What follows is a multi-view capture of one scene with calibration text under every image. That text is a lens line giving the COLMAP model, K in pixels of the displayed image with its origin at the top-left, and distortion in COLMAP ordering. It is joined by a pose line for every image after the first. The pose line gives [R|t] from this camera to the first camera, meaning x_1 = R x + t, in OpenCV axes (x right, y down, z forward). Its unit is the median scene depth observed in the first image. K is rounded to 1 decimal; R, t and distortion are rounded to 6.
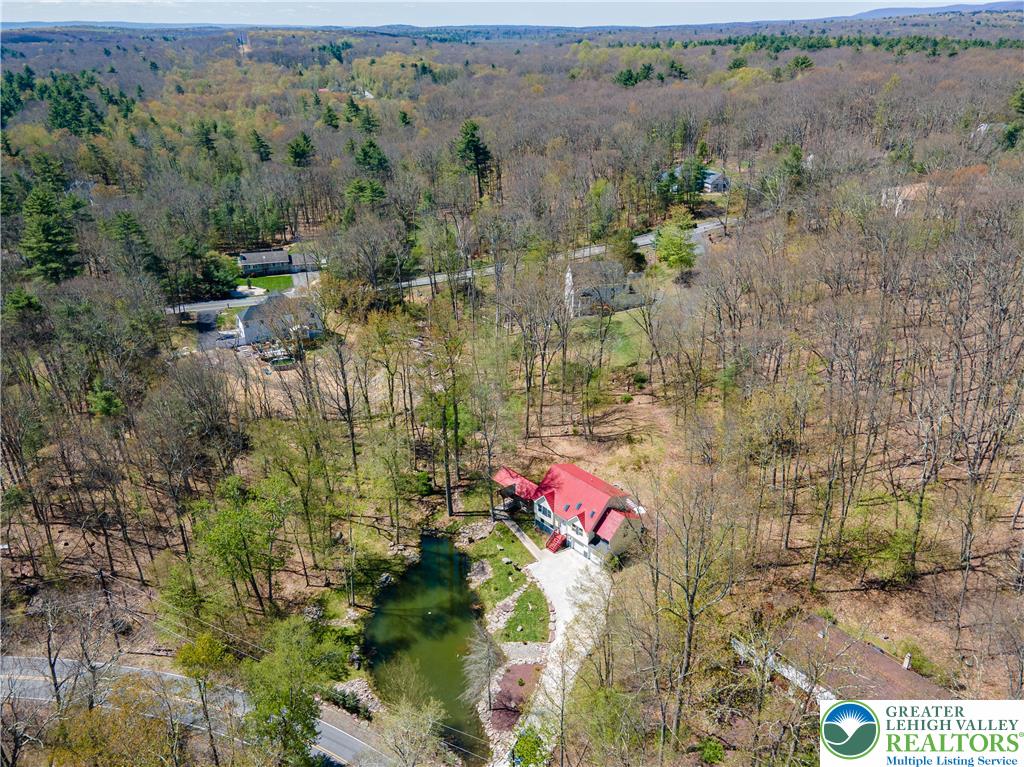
lens RADIAL K [[779.8, 0, 512.0], [0, 779.8, 383.5], [0, 0, 1]] dist [0.050463, 0.001829]
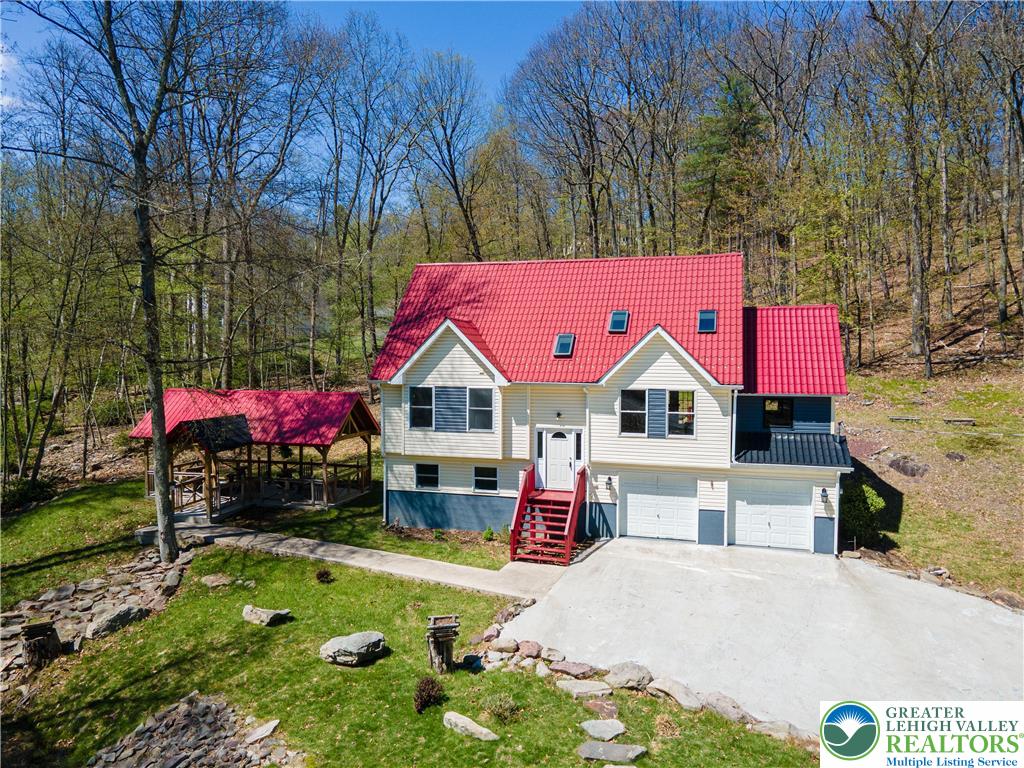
lens RADIAL K [[743.6, 0, 502.6], [0, 743.6, 384.4], [0, 0, 1]] dist [0.039687, 0.005731]
pose [[0.838305, -0.029216, 0.544418, -0.059317], [0.223221, 0.929424, -0.293843, 0.223469], [-0.497410, 0.367855, 0.785663, 0.833316]]
